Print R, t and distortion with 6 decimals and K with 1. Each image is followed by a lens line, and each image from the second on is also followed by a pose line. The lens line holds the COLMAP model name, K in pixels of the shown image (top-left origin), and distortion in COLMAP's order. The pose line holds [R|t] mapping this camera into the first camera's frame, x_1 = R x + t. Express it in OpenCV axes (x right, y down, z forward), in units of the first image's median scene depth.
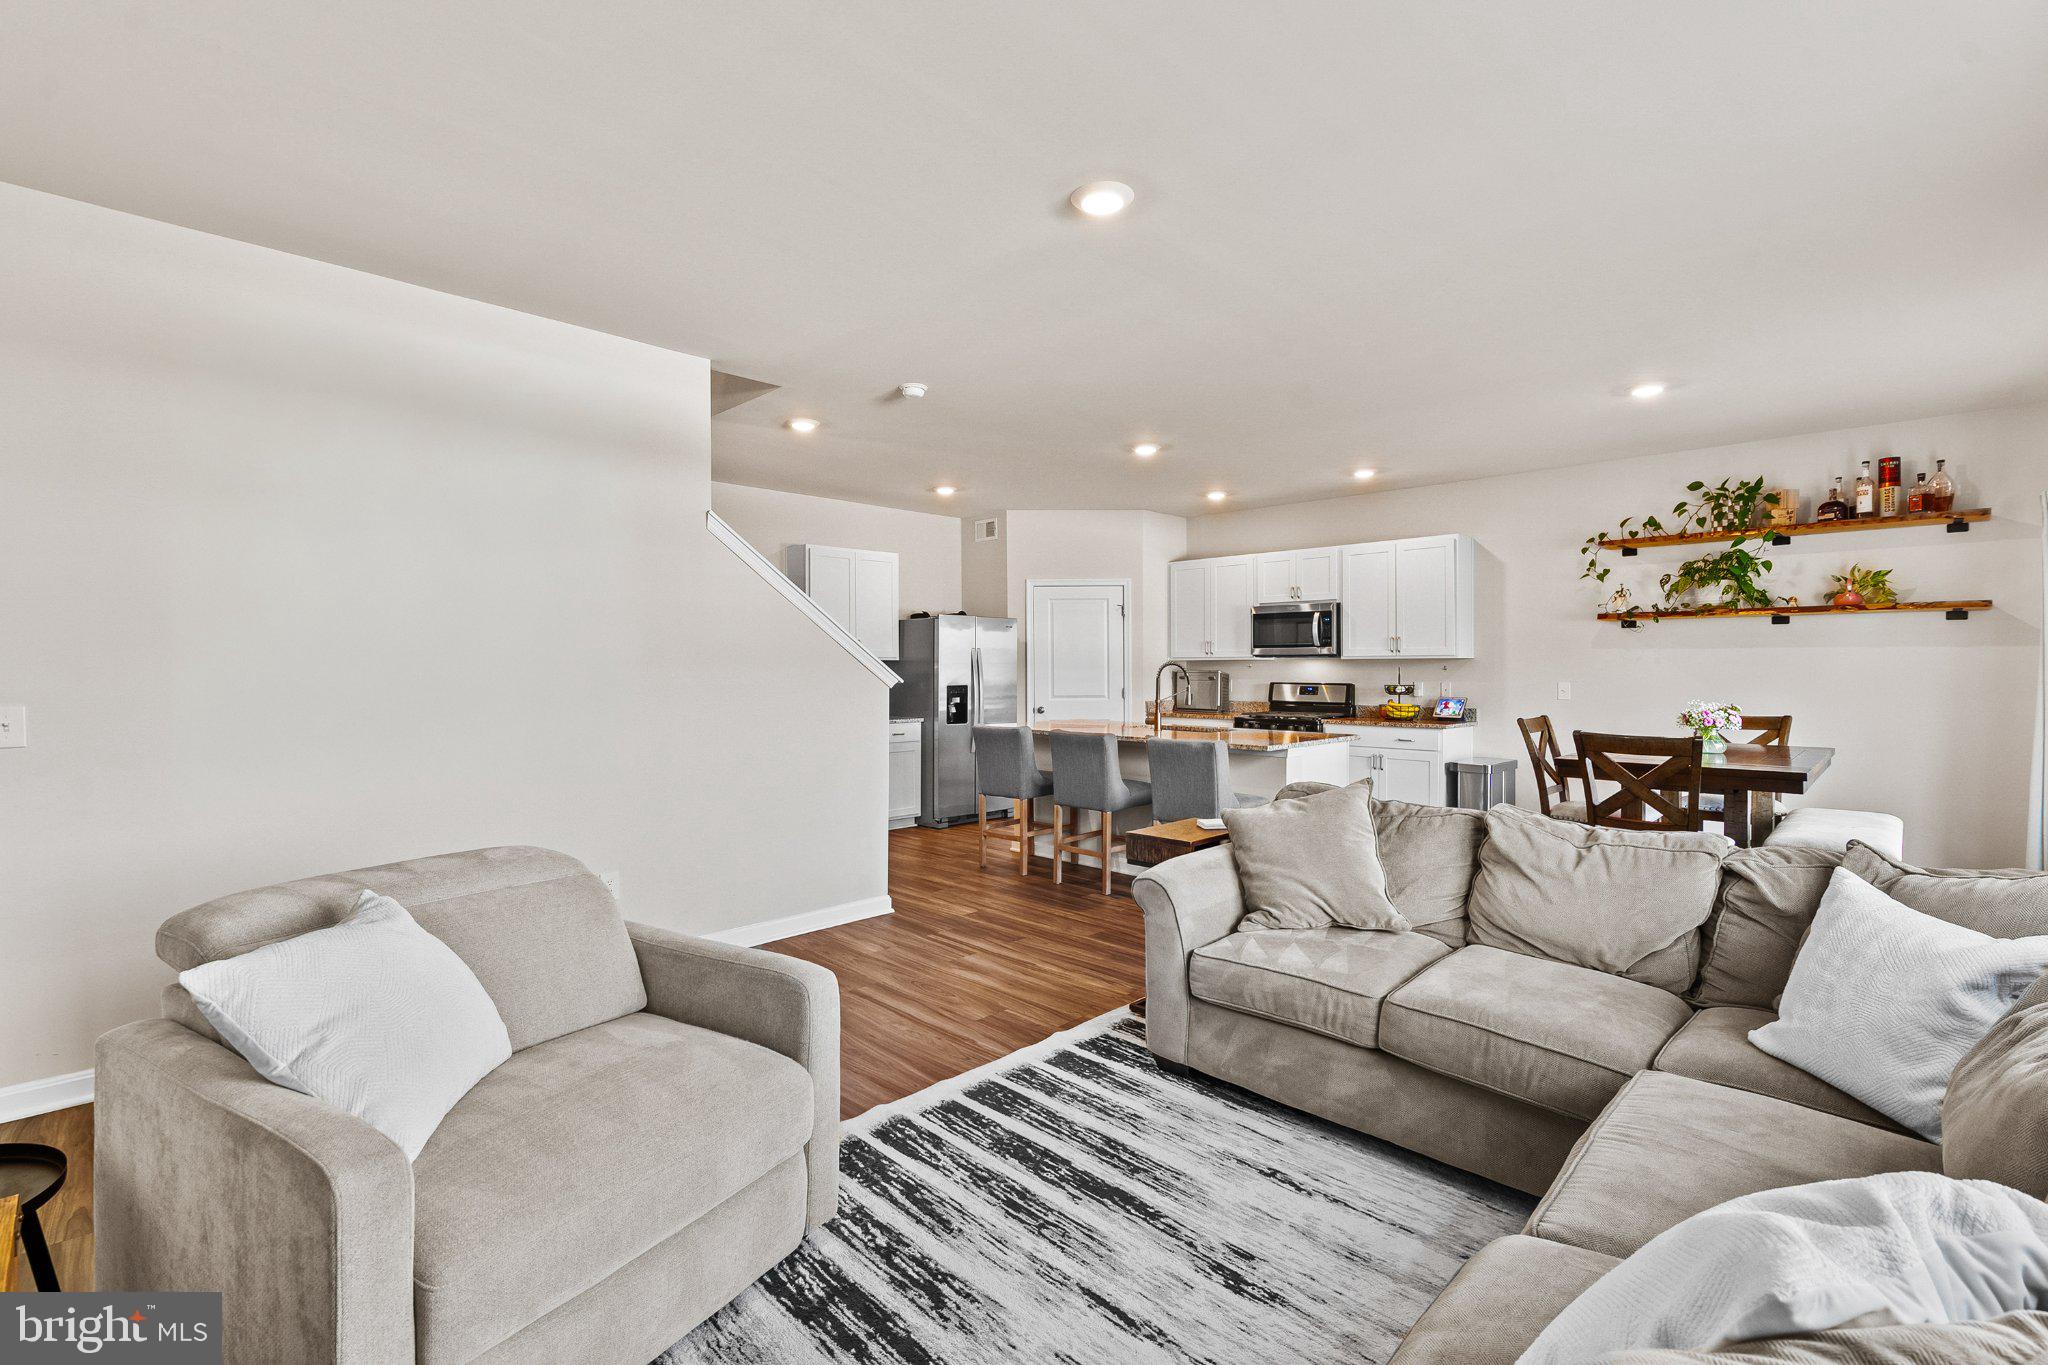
lens RADIAL K [[943.6, 0, 1024.3], [0, 943.6, 667.0], [0, 0, 1]] dist [0.000169, 0.000735]
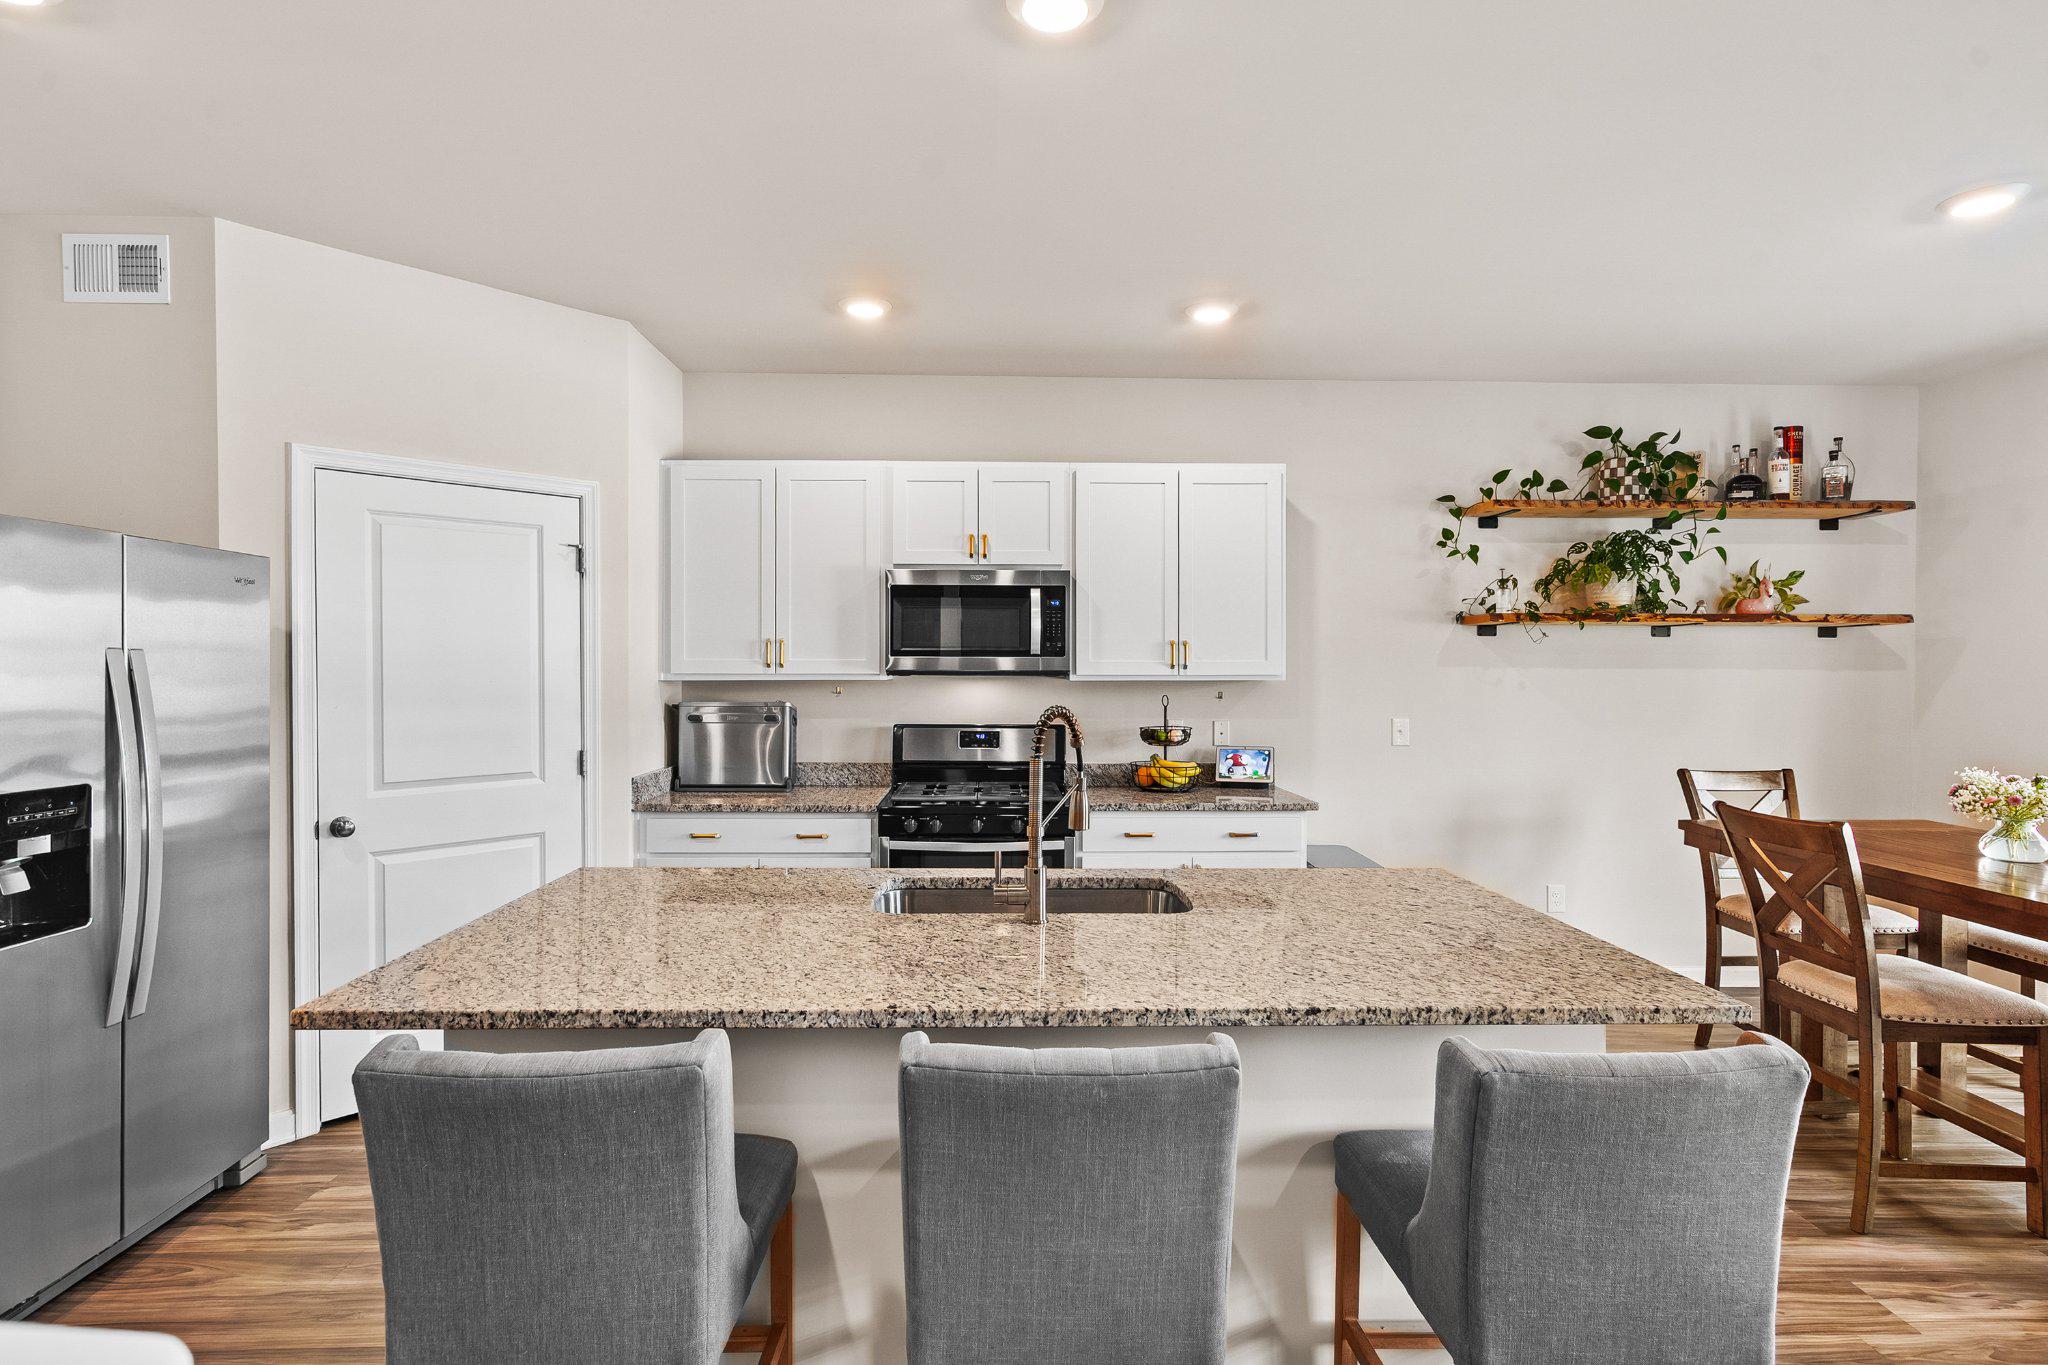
lens RADIAL K [[1019.7, 0, 1022.9], [0, 1019.7, 673.0], [0, 0, 1]] dist [0.005548, 0.000539]
pose [[0.688082, -0.002034, 0.725630, -0.118799], [-0.002910, 0.999980, 0.005563, -0.019703], [-0.725627, -0.005939, 0.688062, 0.800963]]
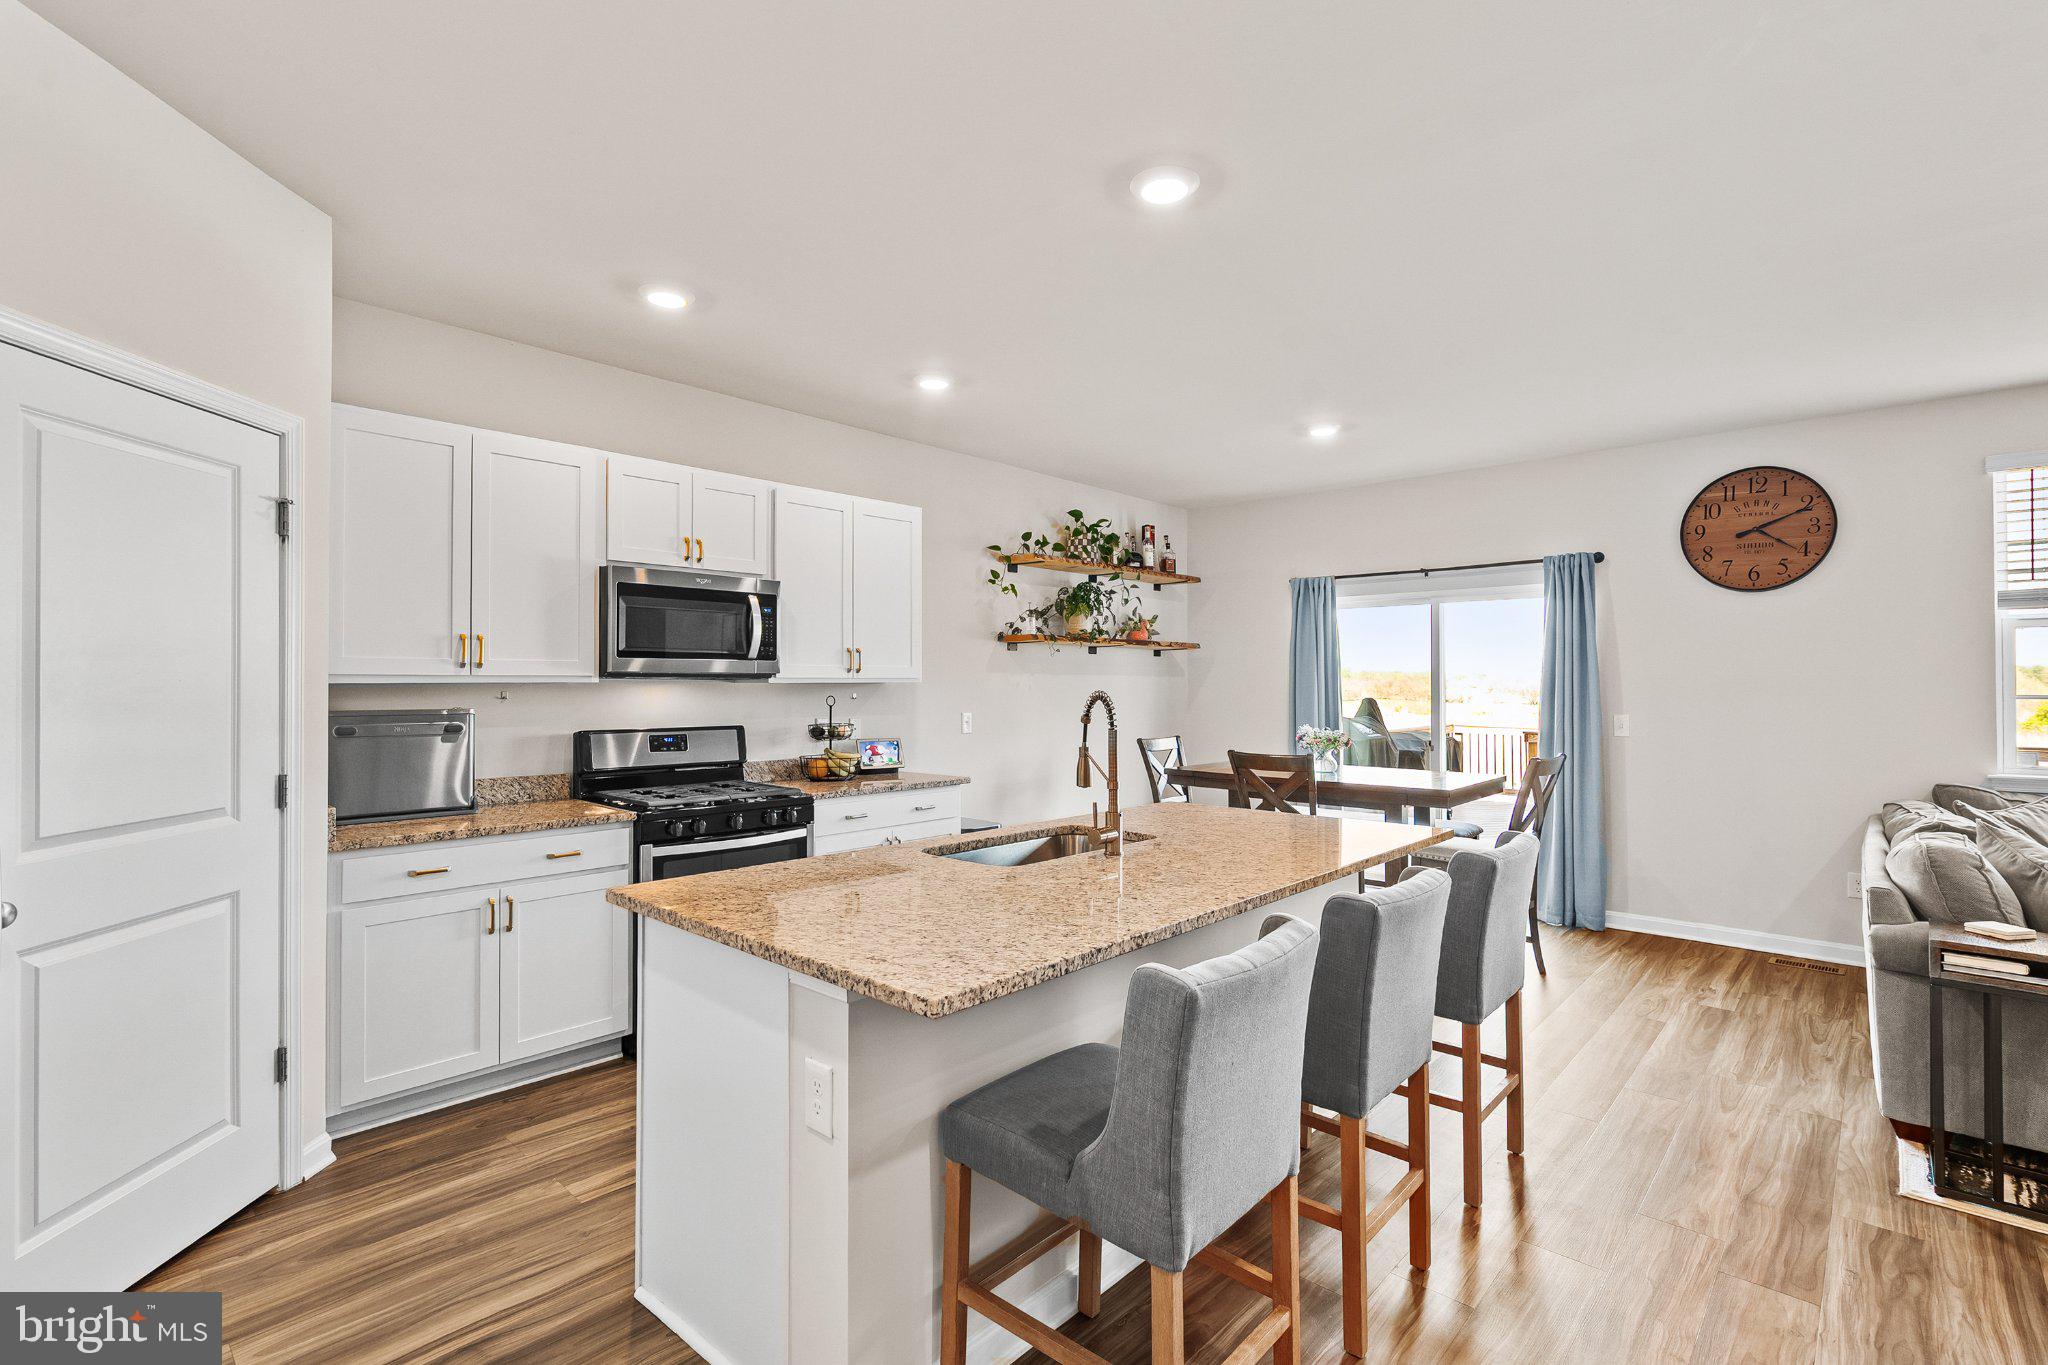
lens RADIAL K [[943.6, 0, 1031.3], [0, 943.6, 674.0], [0, 0, 1]] dist [0.000169, 0.000735]
pose [[-0.047268, 0.011057, 0.998821, -0.296667], [-0.000445, 0.999938, -0.011090, -0.009327], [-0.998882, -0.000969, -0.047260, 1.108269]]
